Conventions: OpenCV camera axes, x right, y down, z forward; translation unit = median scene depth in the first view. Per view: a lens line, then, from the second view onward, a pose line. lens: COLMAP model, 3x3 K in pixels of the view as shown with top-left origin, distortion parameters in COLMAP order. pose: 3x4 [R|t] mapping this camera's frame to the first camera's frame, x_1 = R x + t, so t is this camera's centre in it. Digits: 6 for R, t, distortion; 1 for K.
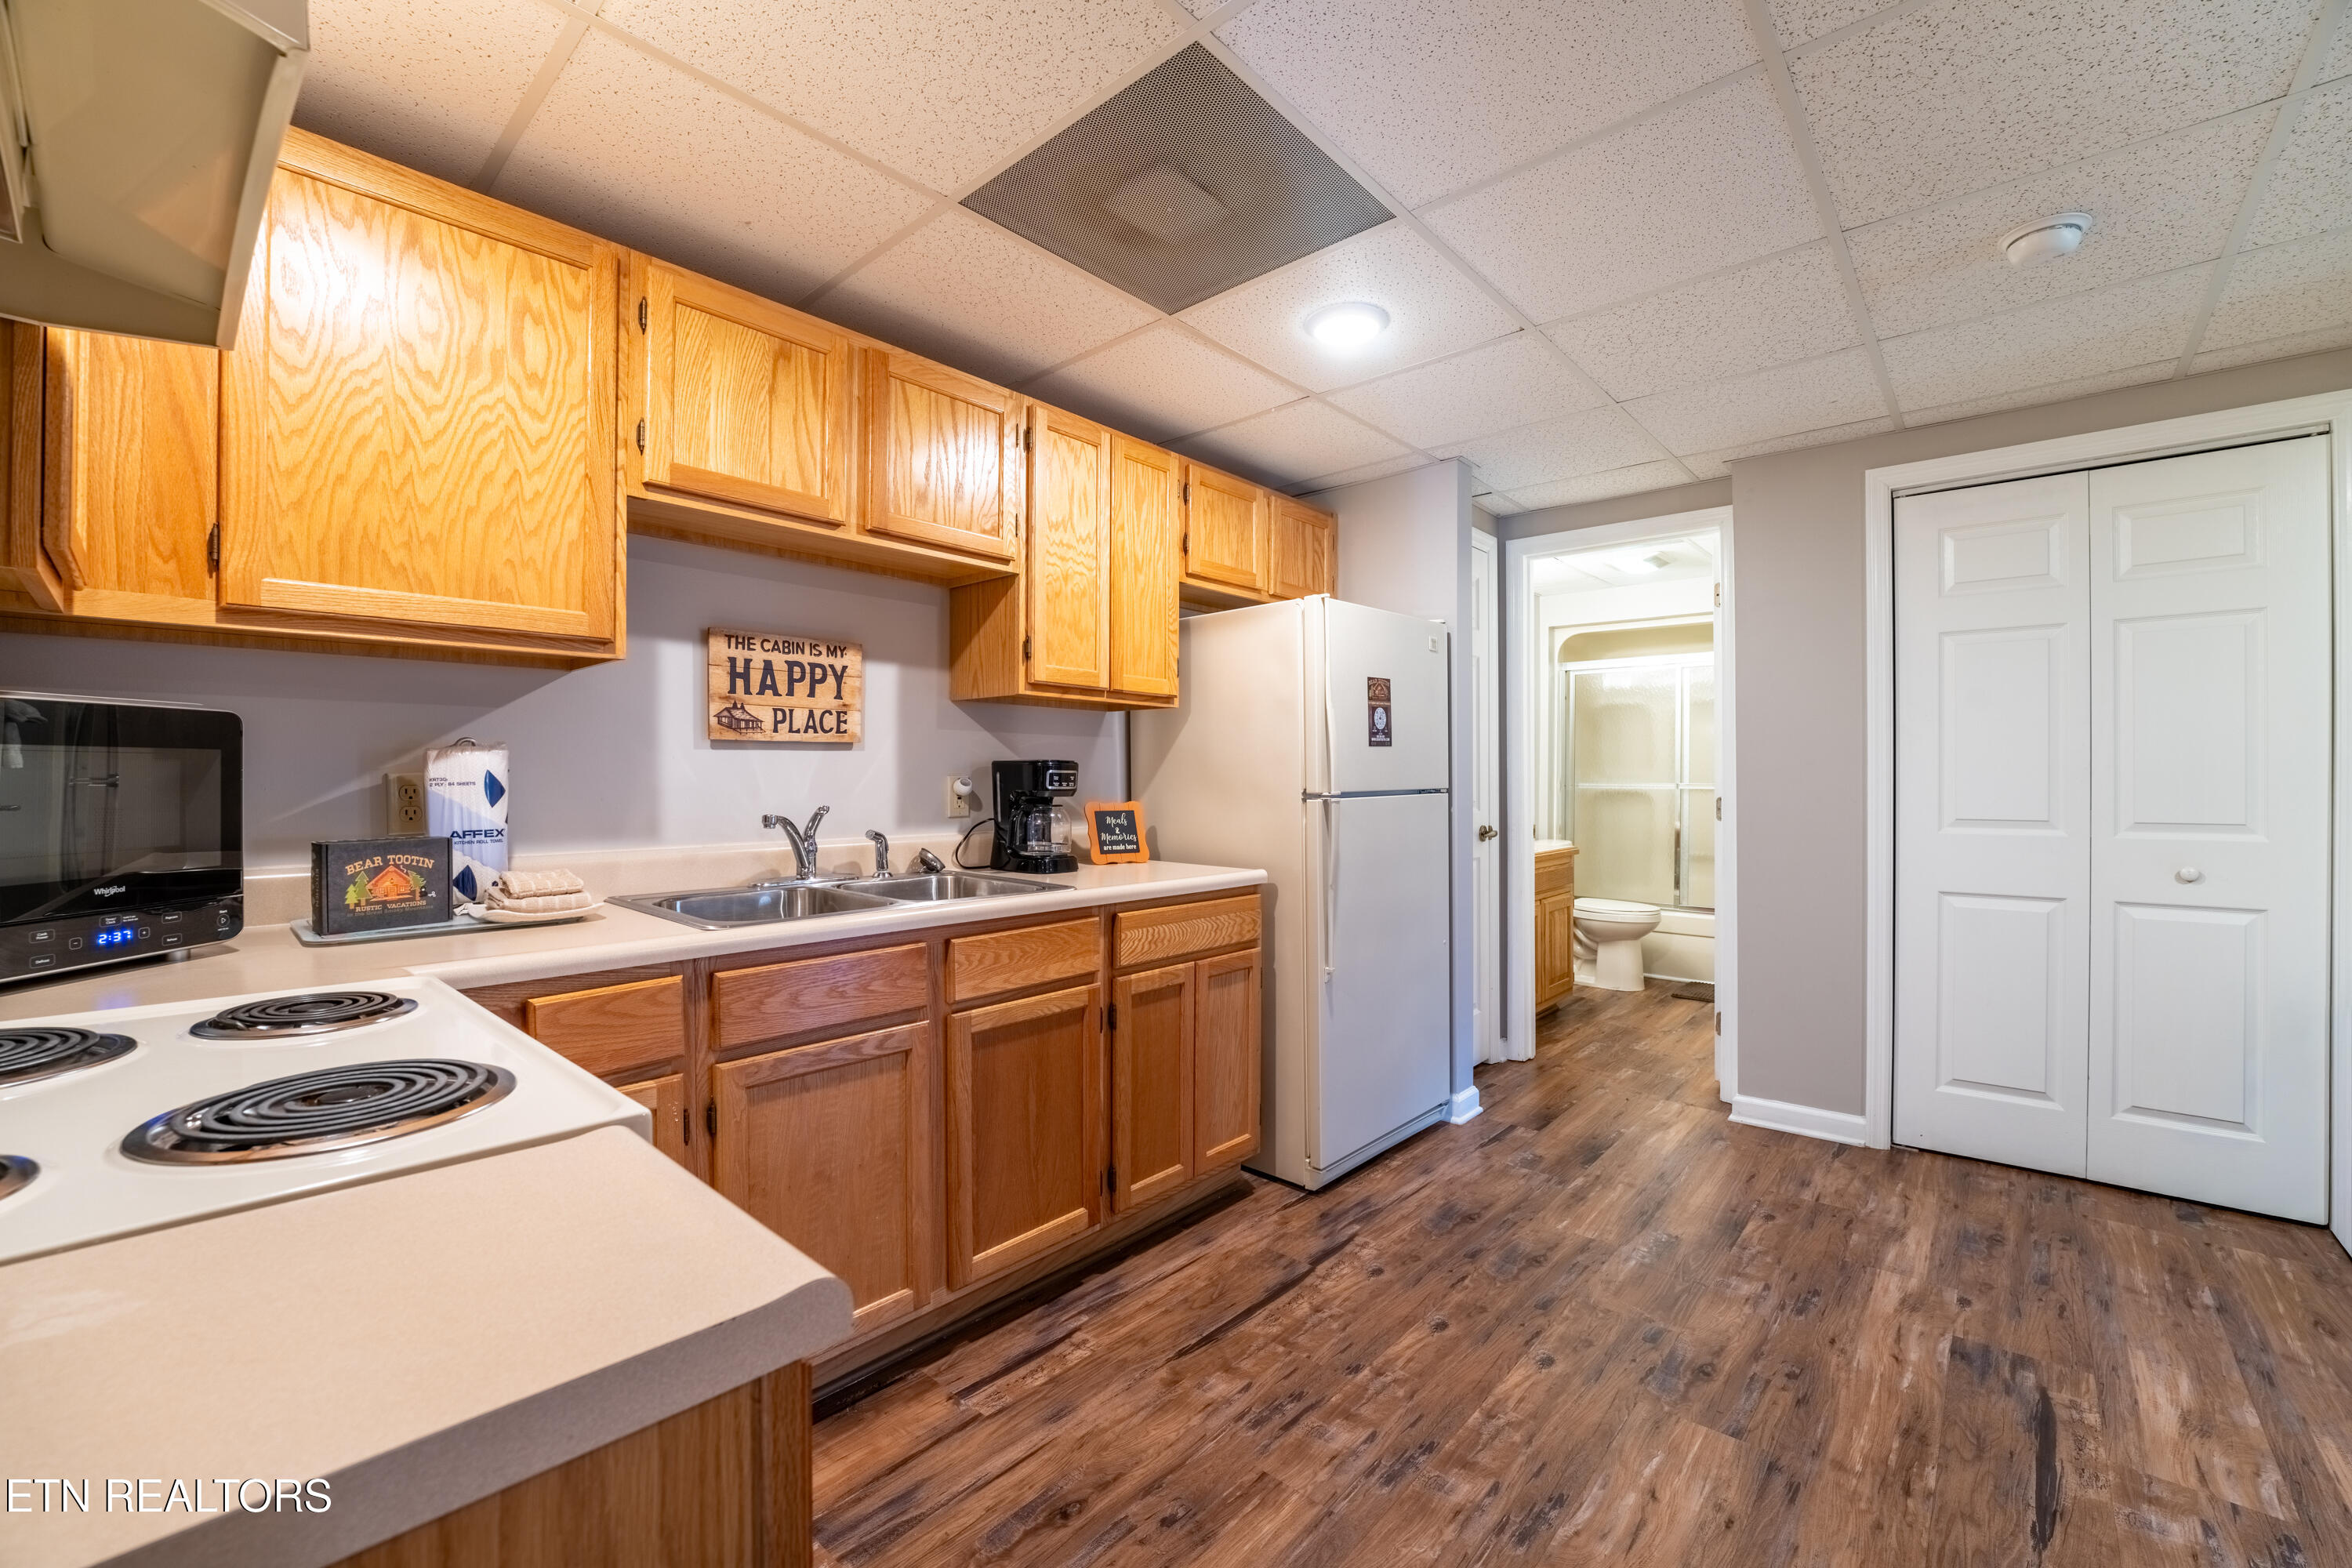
lens RADIAL K [[955.6, 0, 1174.3], [0, 955.6, 779.1], [0, 0, 1]] dist [-0.030488, 0.003790]
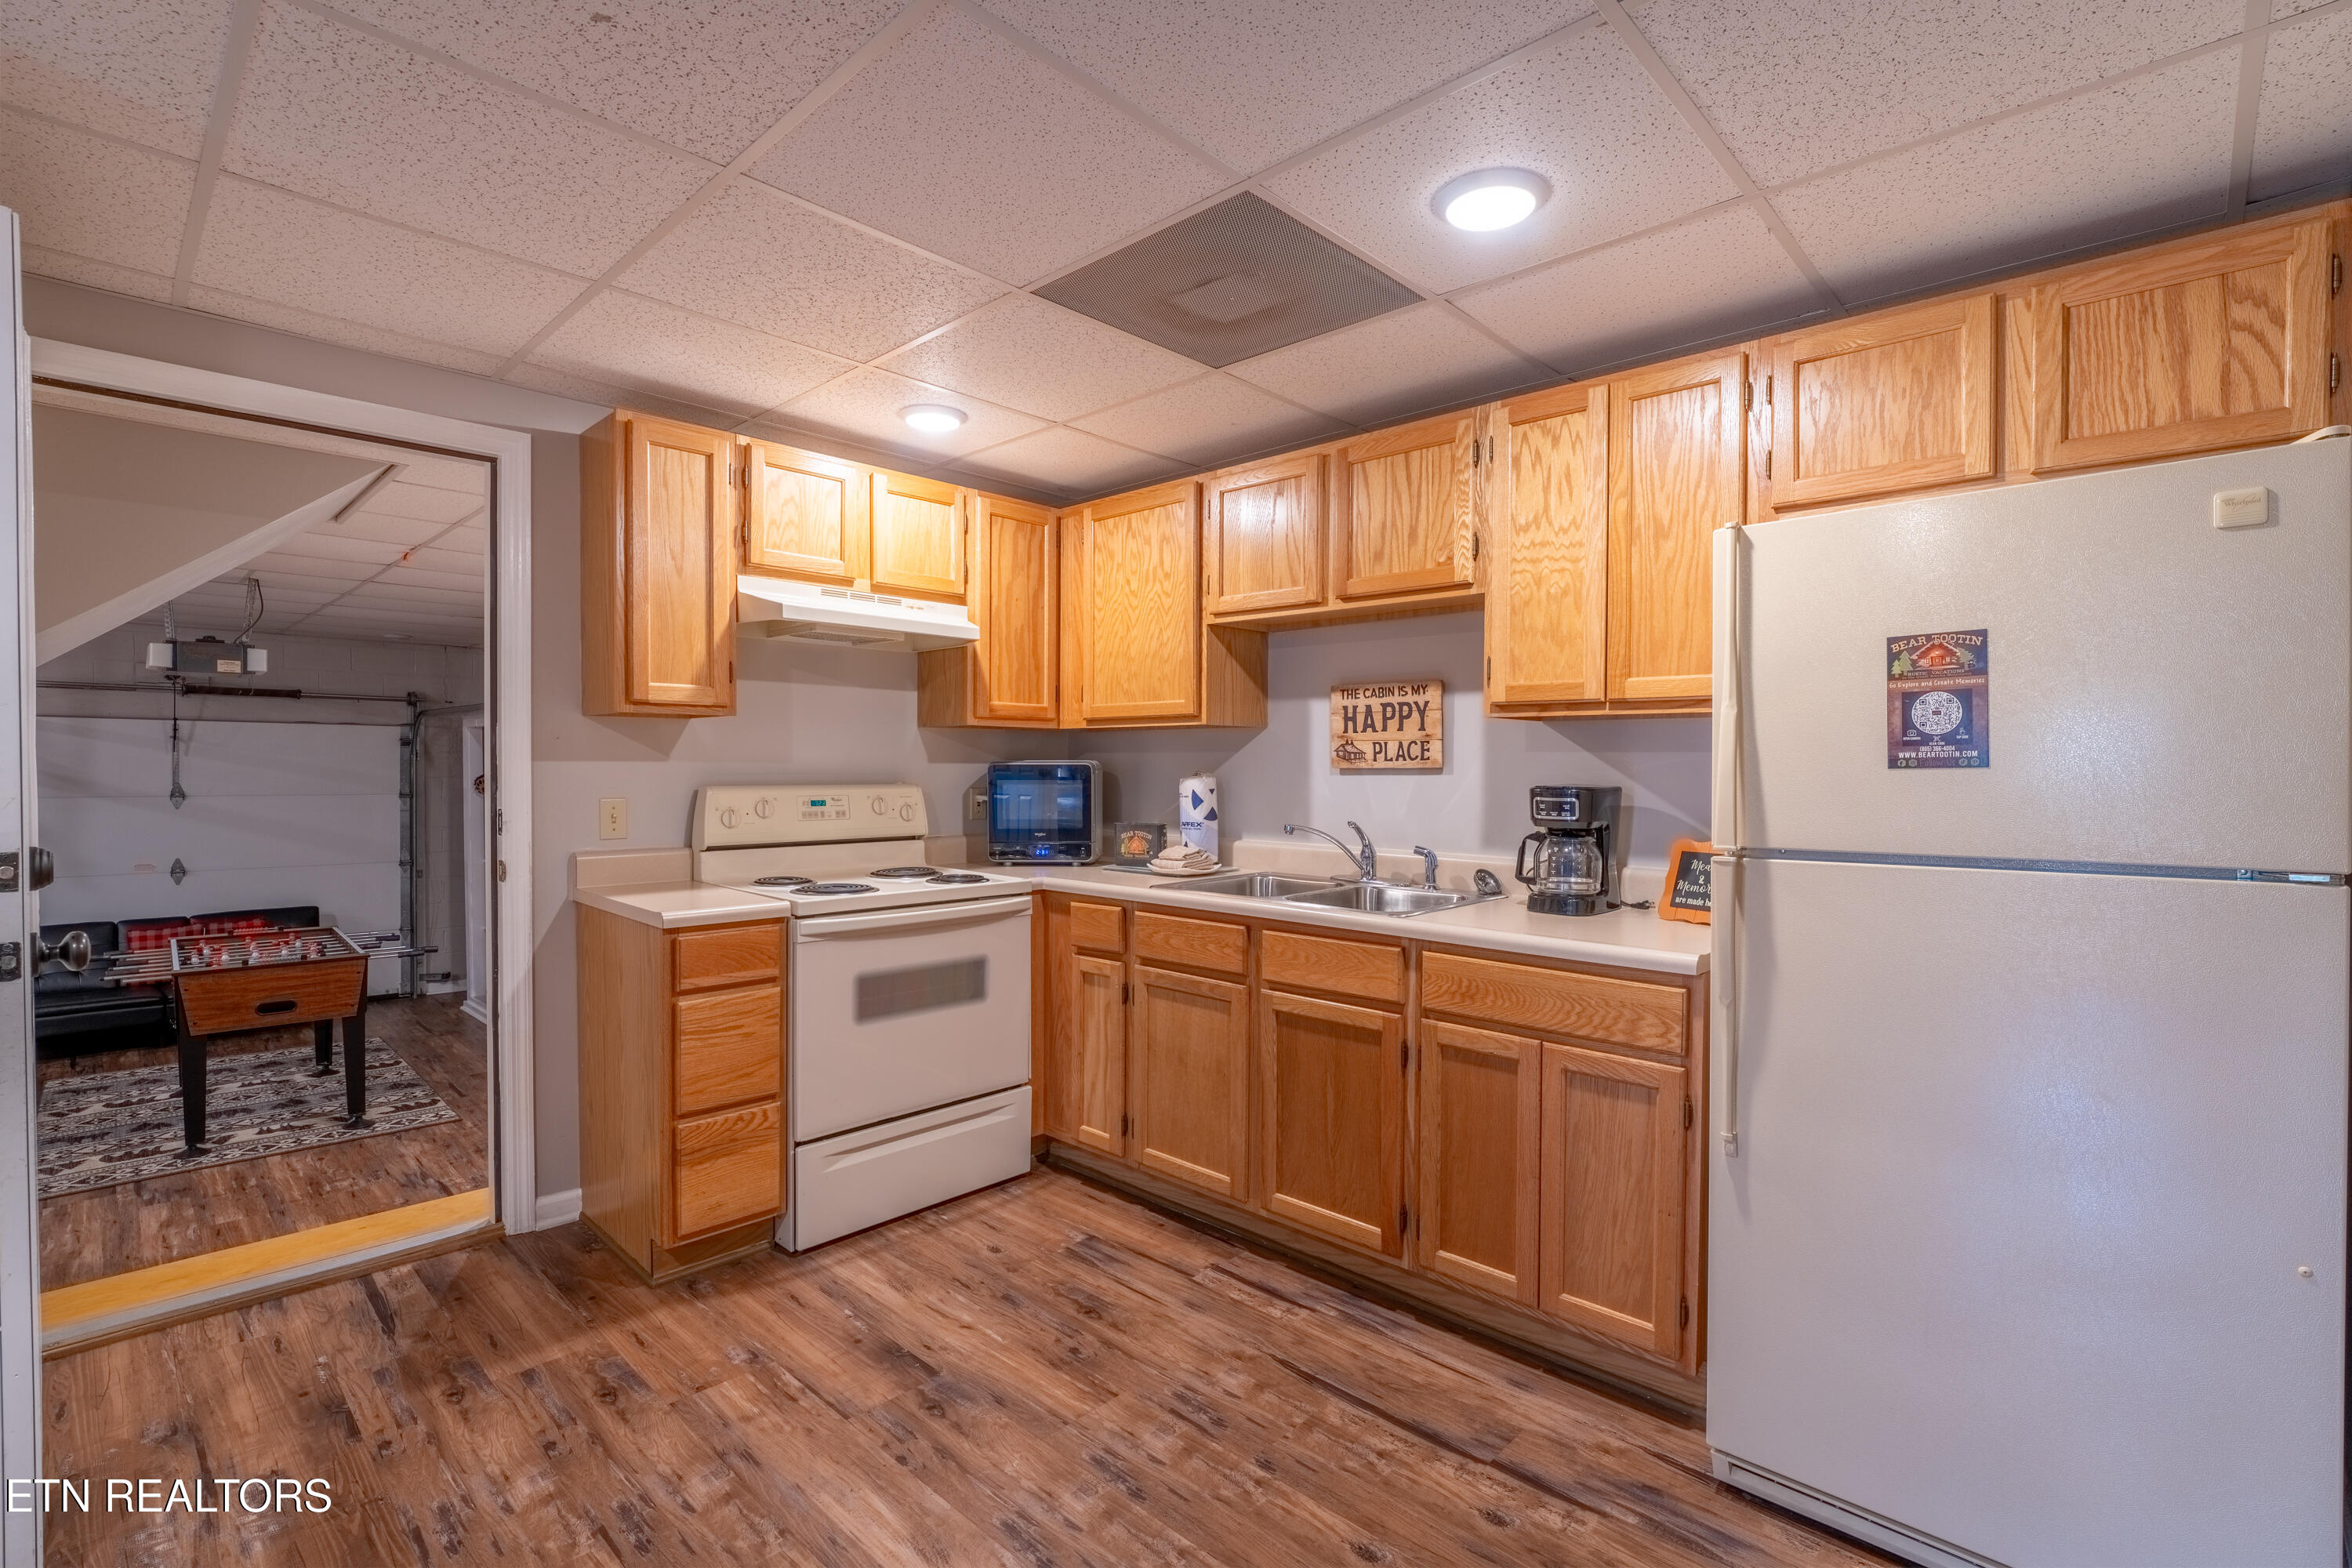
lens RADIAL K [[1073.0, 0, 1171.2], [0, 1073.0, 779.0], [0, 0, 1]] dist [-0.011447, -0.000320]
pose [[-0.031127, 0.012910, -0.999432, 1.012171], [-0.005006, 0.999902, 0.013072, -0.043244], [0.999503, 0.005410, -0.031059, 0.779179]]
